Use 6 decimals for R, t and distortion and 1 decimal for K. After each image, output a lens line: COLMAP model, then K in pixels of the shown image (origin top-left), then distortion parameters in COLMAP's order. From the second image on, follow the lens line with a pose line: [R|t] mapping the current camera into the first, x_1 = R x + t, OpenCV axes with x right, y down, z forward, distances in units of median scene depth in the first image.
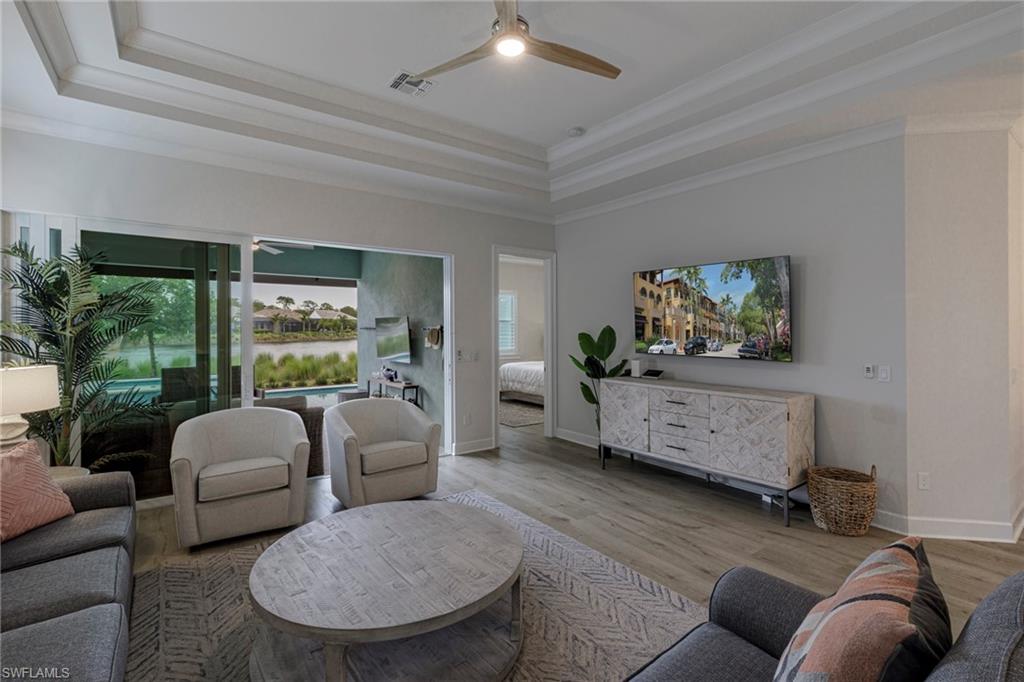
lens RADIAL K [[477.4, 0, 544.6], [0, 477.4, 333.0], [0, 0, 1]] dist [0.003587, 0.001013]
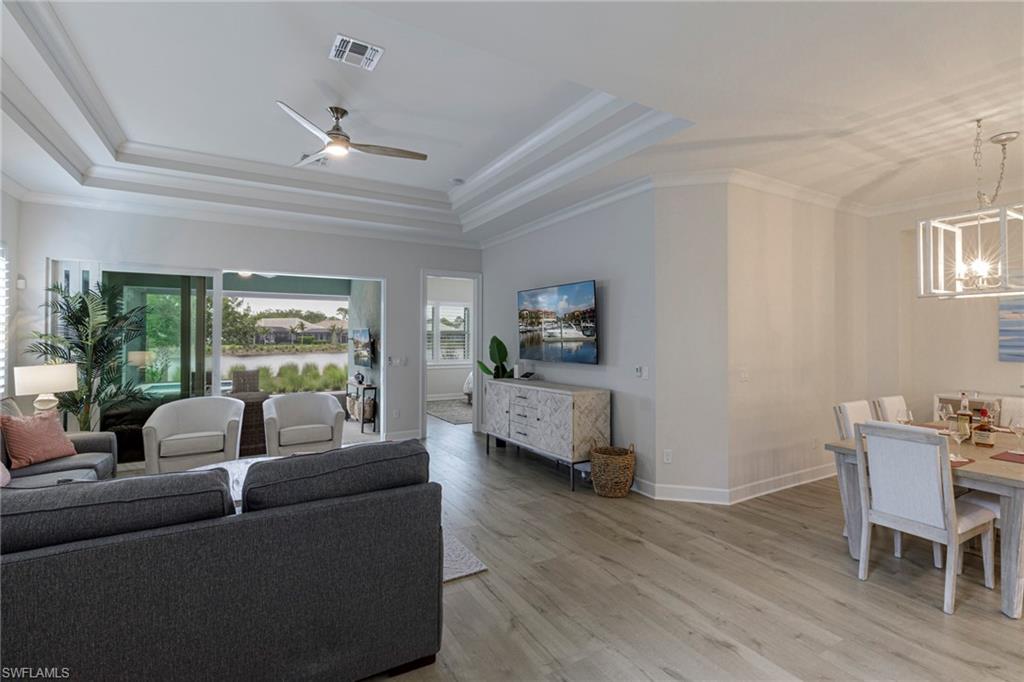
lens RADIAL K [[506.3, 0, 543.3], [0, 506.3, 335.0], [0, 0, 1]] dist [0.001857, -0.000226]
pose [[0.991674, -0.003841, -0.128715, 0.575085], [0.001662, 0.999854, -0.017031, 0.005988], [0.128761, 0.016675, 0.991535, -0.355590]]
